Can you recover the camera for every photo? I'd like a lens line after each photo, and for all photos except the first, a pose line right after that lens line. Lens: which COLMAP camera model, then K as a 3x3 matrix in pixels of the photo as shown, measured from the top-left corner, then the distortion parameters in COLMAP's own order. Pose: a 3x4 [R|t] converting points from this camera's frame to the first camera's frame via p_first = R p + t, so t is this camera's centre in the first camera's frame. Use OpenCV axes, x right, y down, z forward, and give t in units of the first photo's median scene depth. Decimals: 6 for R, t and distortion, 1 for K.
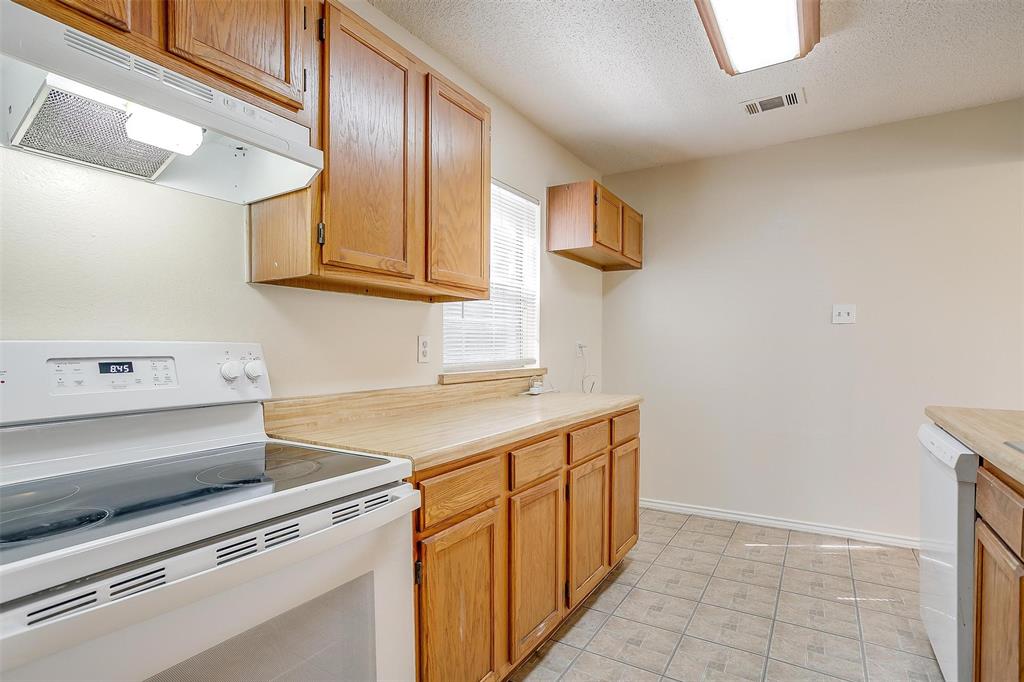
lens RADIAL K [[507.7, 0, 515.7], [0, 507.7, 343.2], [0, 0, 1]] dist [-0.046984, 0.035929]
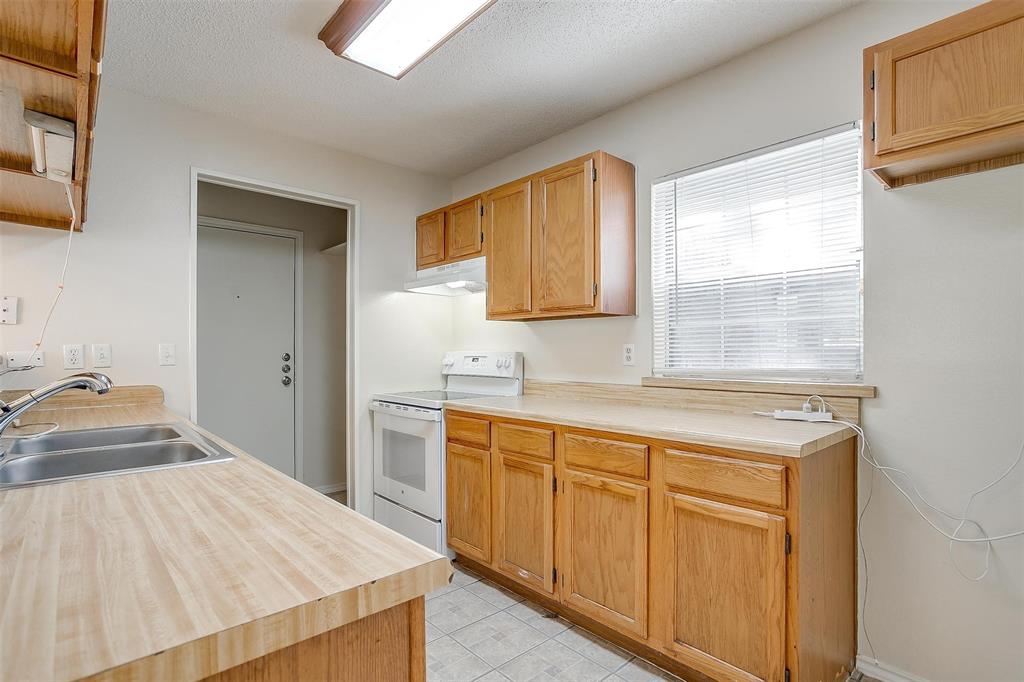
lens RADIAL K [[507.7, 0, 515.7], [0, 507.7, 343.2], [0, 0, 1]] dist [-0.046984, 0.035929]
pose [[-0.274930, -0.005855, -0.961446, 1.256596], [0.017210, 0.999791, -0.011010, -0.008231], [0.961310, -0.019574, -0.274772, 1.274053]]
